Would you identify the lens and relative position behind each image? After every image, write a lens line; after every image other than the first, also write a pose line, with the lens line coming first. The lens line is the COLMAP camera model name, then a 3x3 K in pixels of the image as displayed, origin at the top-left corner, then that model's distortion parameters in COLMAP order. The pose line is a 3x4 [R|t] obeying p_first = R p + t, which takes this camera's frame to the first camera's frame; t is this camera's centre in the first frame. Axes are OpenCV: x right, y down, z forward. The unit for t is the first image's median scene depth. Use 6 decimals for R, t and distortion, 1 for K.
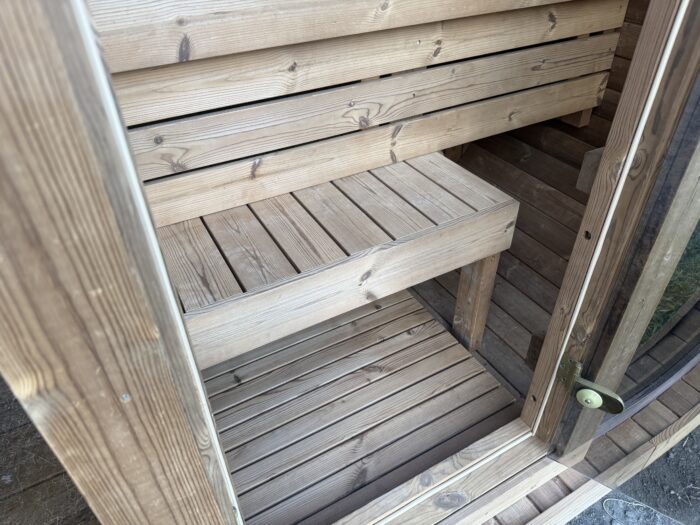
lens RADIAL K [[491.0, 0, 352.8], [0, 491.0, 261.4], [0, 0, 1]] dist [0.119804, -0.221013]
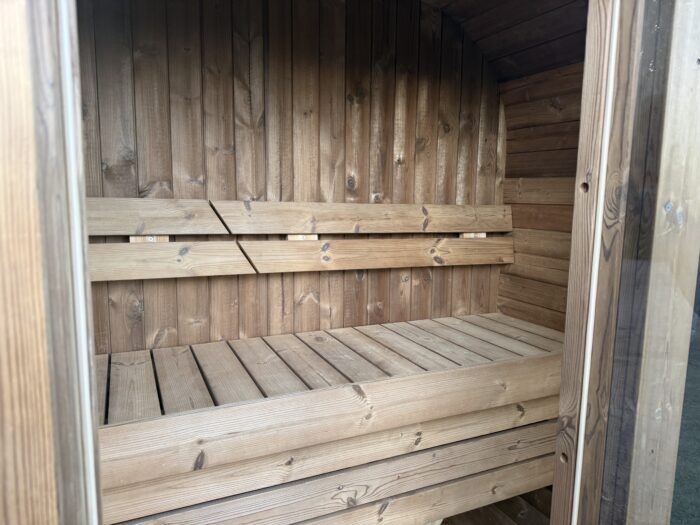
lens RADIAL K [[491.0, 0, 352.8], [0, 491.0, 261.4], [0, 0, 1]] dist [0.119804, -0.221013]
pose [[0.997061, 0.041714, -0.064260, 0.074833], [-0.068262, 0.864498, -0.497980, -0.194658], [0.034780, 0.500903, 0.864805, -0.228624]]
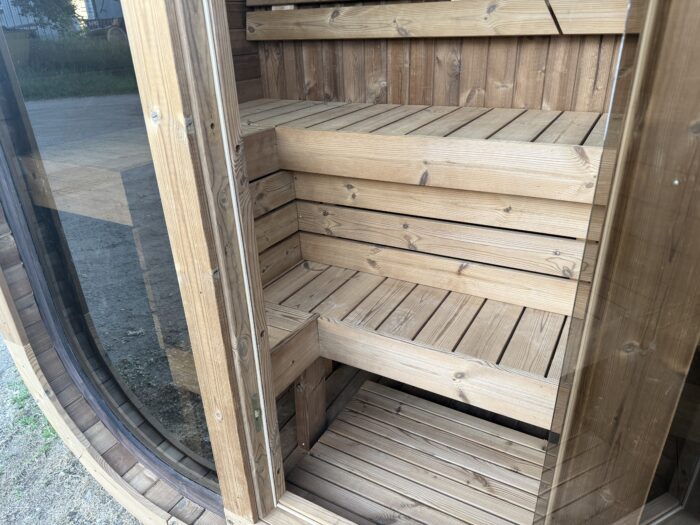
lens RADIAL K [[494.3, 0, 355.1], [0, 494.3, 263.6], [0, 0, 1]] dist [0.085252, -0.131349]
pose [[0.528056, 0.365976, -0.766302, 0.625588], [-0.496229, 0.865260, 0.071288, -0.143837], [0.689140, 0.342617, 0.638514, -0.044502]]
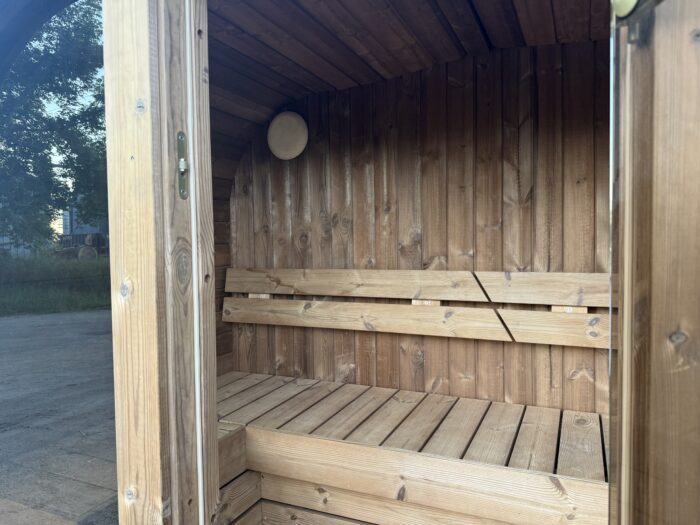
lens RADIAL K [[491.0, 0, 352.8], [0, 491.0, 261.4], [0, 0, 1]] dist [0.119804, -0.221013]
pose [[0.594250, 0.041240, -0.803222, 0.560882], [-0.482671, 0.817138, -0.315141, -0.334554], [0.643347, 0.574965, 0.505490, -0.195231]]
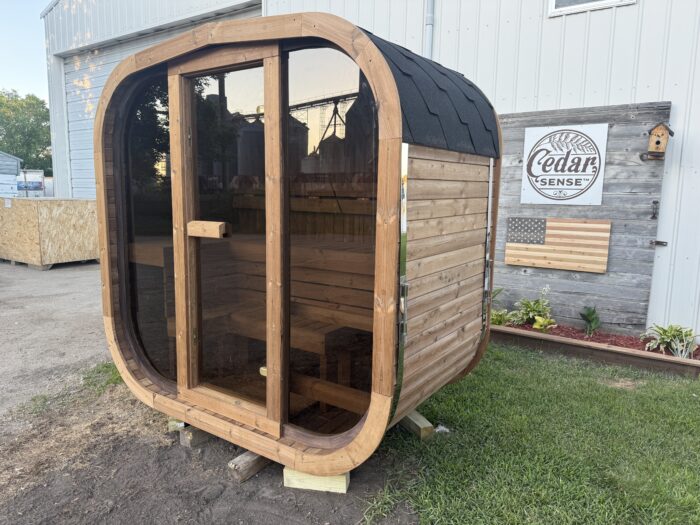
lens RADIAL K [[498.1, 0, 352.8], [0, 498.1, 260.9], [0, 0, 1]] dist [0.000784, -0.004934]
pose [[0.448058, 0.150791, -0.881196, 2.556901], [-0.560971, 0.814897, -0.145789, -0.135229], [0.696100, 0.559647, 0.449711, -0.280004]]
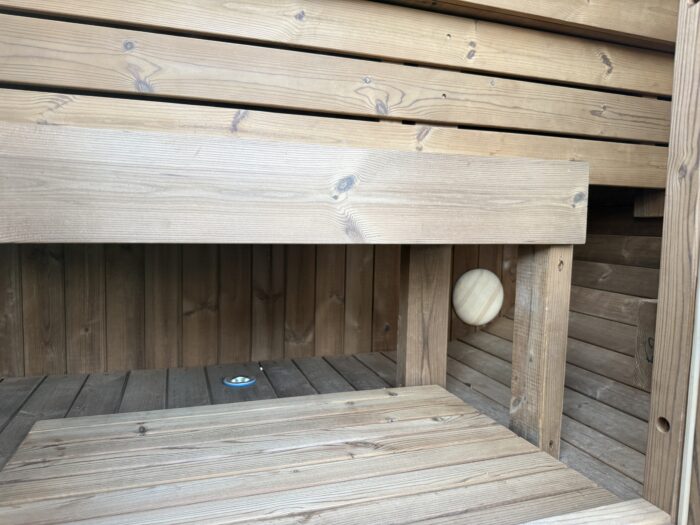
lens RADIAL K [[498.1, 0, 352.8], [0, 498.1, 260.9], [0, 0, 1]] dist [0.000784, -0.004934]
pose [[0.984822, 0.051384, -0.165788, 0.128476], [-0.133658, 0.833883, -0.535513, 0.396252], [0.110731, 0.549544, 0.828094, 0.445005]]
